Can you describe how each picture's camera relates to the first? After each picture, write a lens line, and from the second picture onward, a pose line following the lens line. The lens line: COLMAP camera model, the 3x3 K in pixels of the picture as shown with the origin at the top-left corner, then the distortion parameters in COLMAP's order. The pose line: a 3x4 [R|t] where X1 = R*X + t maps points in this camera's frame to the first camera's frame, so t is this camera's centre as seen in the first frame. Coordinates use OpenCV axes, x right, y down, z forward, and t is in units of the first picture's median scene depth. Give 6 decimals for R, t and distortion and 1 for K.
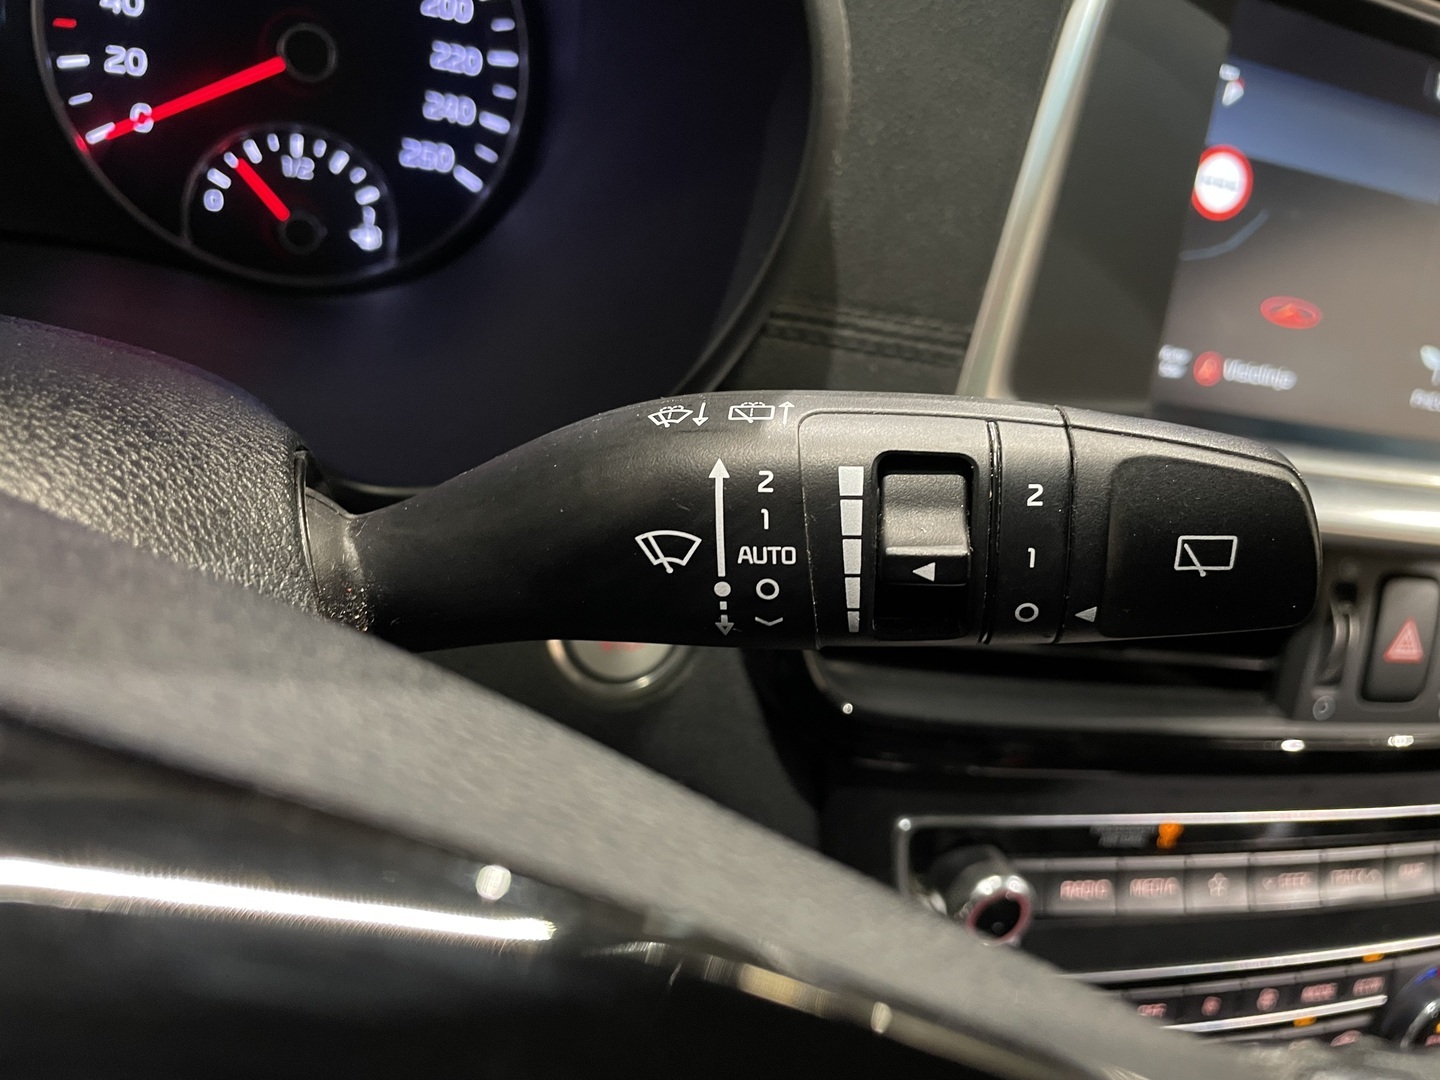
lens RADIAL K [[1136.8, 0, 733.9], [0, 1136.8, 522.5], [0, 0, 1]] dist [0.053786, -0.121432]
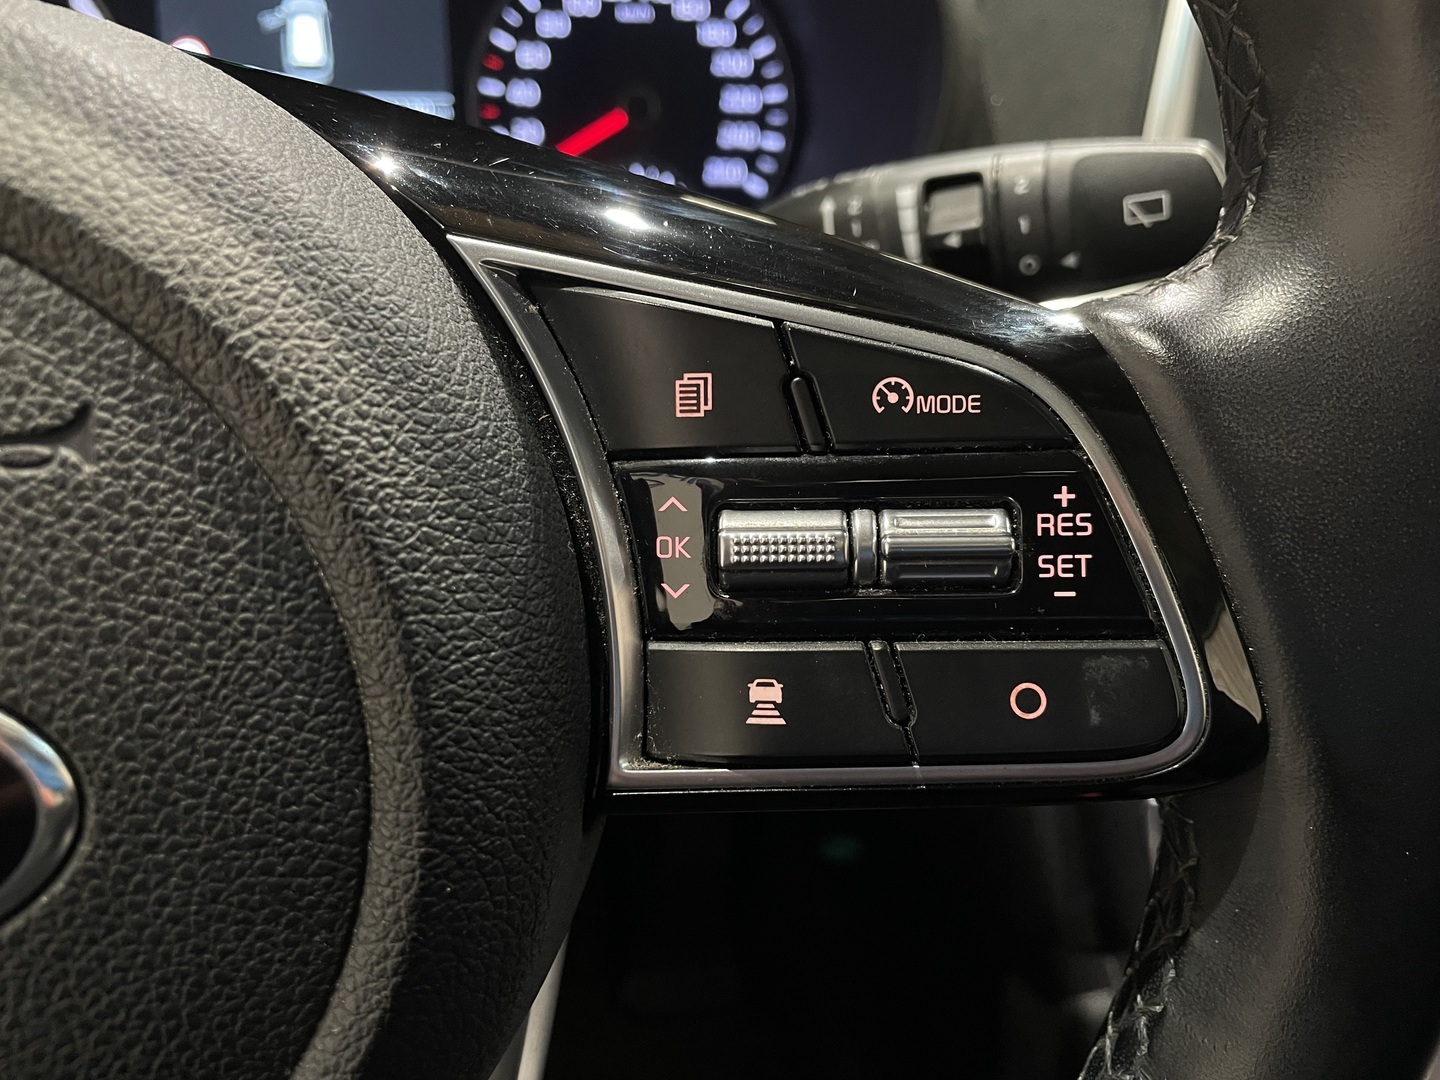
lens RADIAL K [[1136.8, 0, 733.9], [0, 1136.8, 522.5], [0, 0, 1]] dist [0.053786, -0.121432]
pose [[0.940918, -0.078793, -0.329340, 0.173292], [0.039649, 0.991498, -0.123937, 0.287430], [0.336305, 0.103557, 0.936042, -0.264067]]
